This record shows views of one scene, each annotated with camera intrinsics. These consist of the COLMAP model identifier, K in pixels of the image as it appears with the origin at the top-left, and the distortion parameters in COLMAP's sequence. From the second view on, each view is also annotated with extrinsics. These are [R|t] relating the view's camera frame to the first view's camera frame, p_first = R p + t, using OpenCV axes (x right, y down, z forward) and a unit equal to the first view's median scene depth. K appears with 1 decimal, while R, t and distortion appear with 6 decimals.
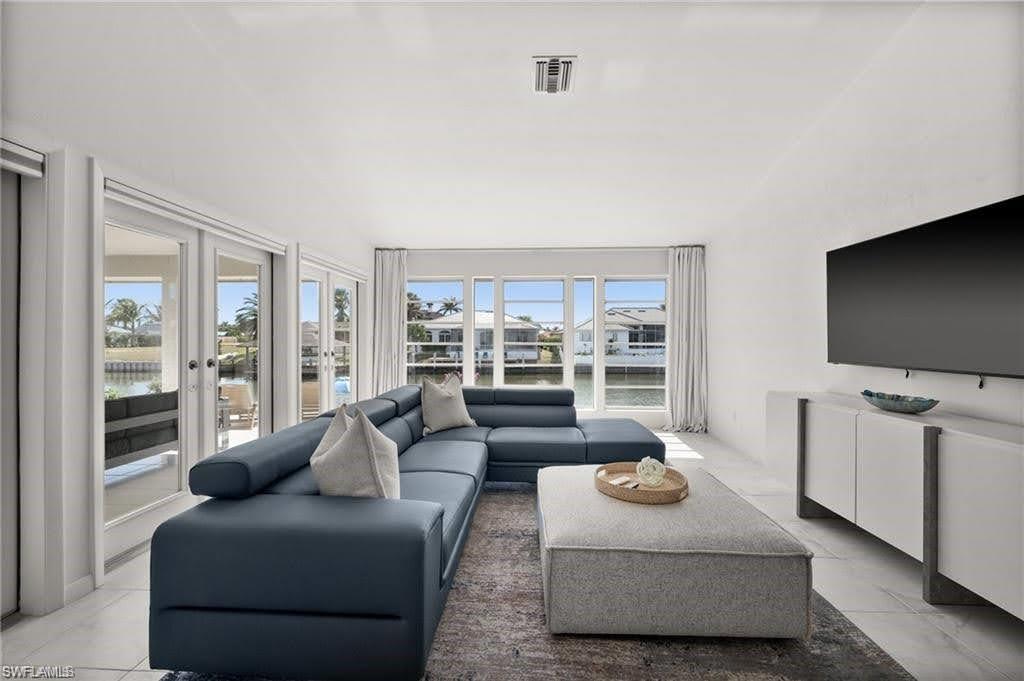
lens RADIAL K [[409.0, 0, 509.3], [0, 409.0, 345.3], [0, 0, 1]] dist [-0.000299, -0.000199]
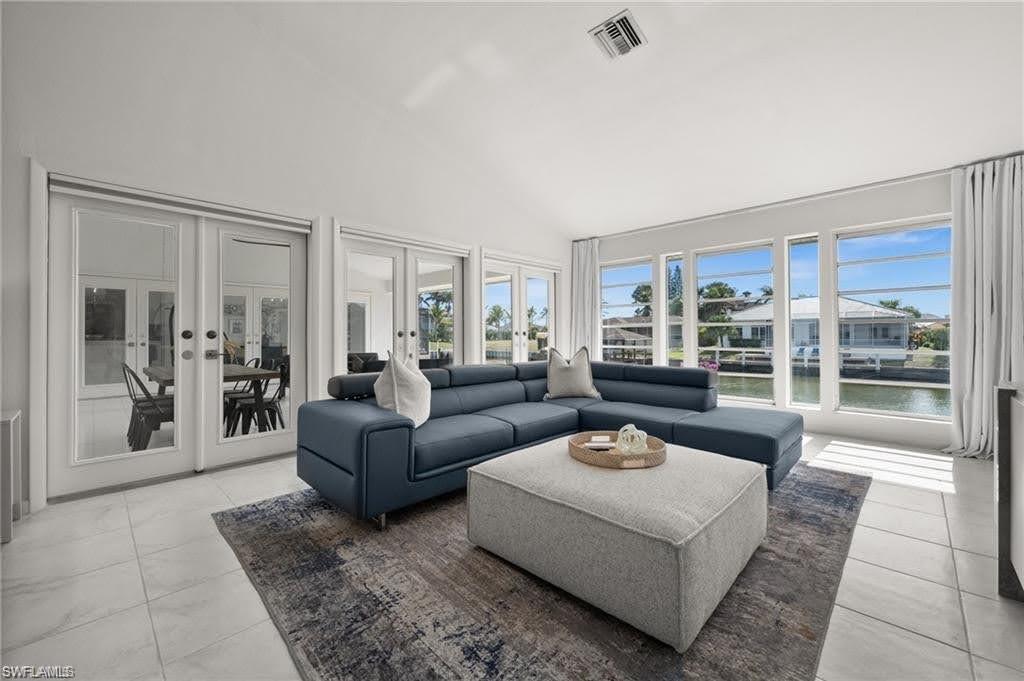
lens RADIAL K [[409.0, 0, 509.3], [0, 409.0, 338.6], [0, 0, 1]] dist [-0.000299, -0.000199]
pose [[0.745482, 0.003324, -0.666517, 0.300301], [-0.006353, 0.999978, -0.002119, 0.033782], [0.666495, 0.005814, 0.745487, 0.054412]]
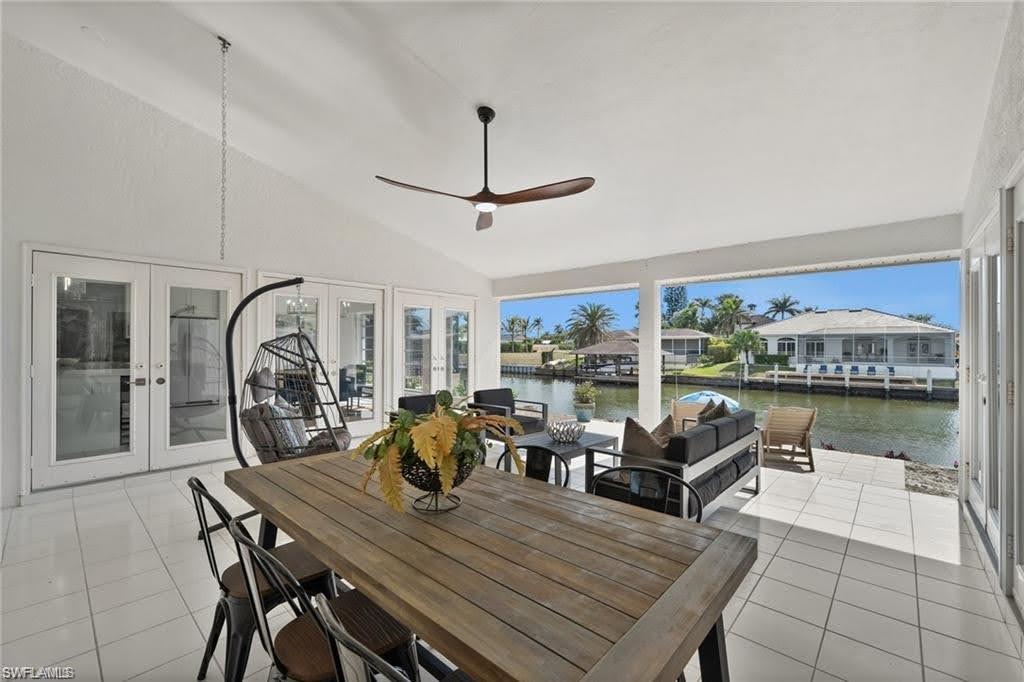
lens RADIAL K [[423.8, 0, 504.8], [0, 423.8, 346.1], [0, 0, 1]] dist [0.002474, 0.000095]
pose [[0.765097, 0.003539, -0.643905, -0.528168], [-0.014833, 0.999816, -0.012129, -0.006992], [0.643744, 0.018831, 0.765009, 0.063586]]
